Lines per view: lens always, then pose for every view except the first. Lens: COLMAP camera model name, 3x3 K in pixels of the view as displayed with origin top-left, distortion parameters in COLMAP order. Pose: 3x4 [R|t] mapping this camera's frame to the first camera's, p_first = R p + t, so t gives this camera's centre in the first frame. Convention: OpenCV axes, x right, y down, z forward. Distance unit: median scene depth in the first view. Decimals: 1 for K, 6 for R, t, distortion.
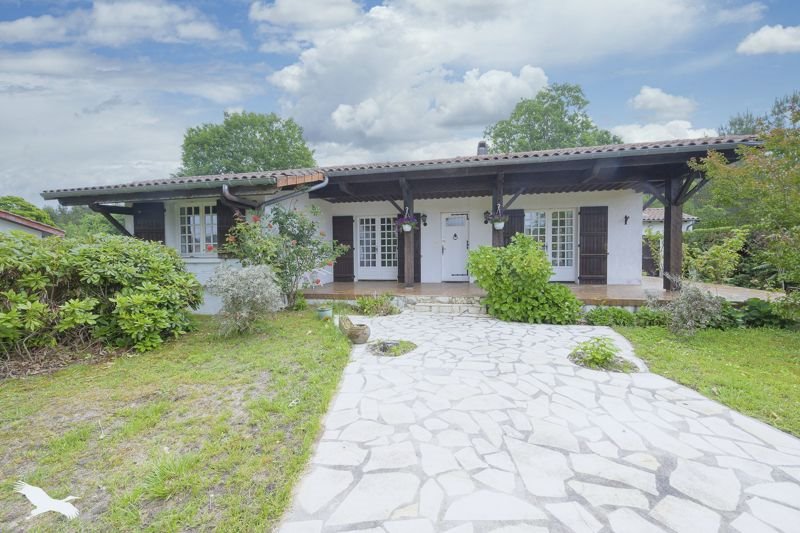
lens RADIAL K [[318.9, 0, 402.2], [0, 318.9, 267.2], [0, 0, 1]] dist [0.001143, 0.000031]
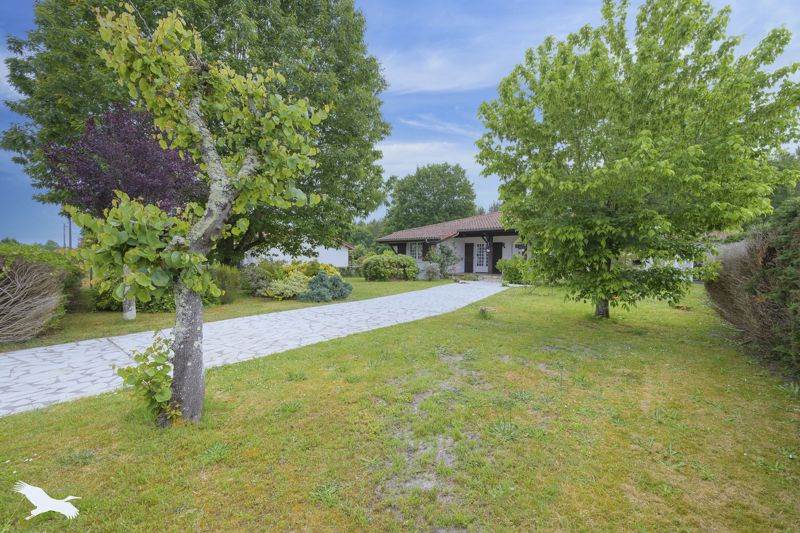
lens RADIAL K [[318.9, 0, 400.6], [0, 318.9, 265.8], [0, 0, 1]] dist [0.001143, 0.000031]
pose [[0.866354, 0.032391, -0.498378, 0.771706], [-0.040826, 0.999148, -0.006034, 0.047170], [0.497758, 0.025575, 0.866939, -1.761024]]
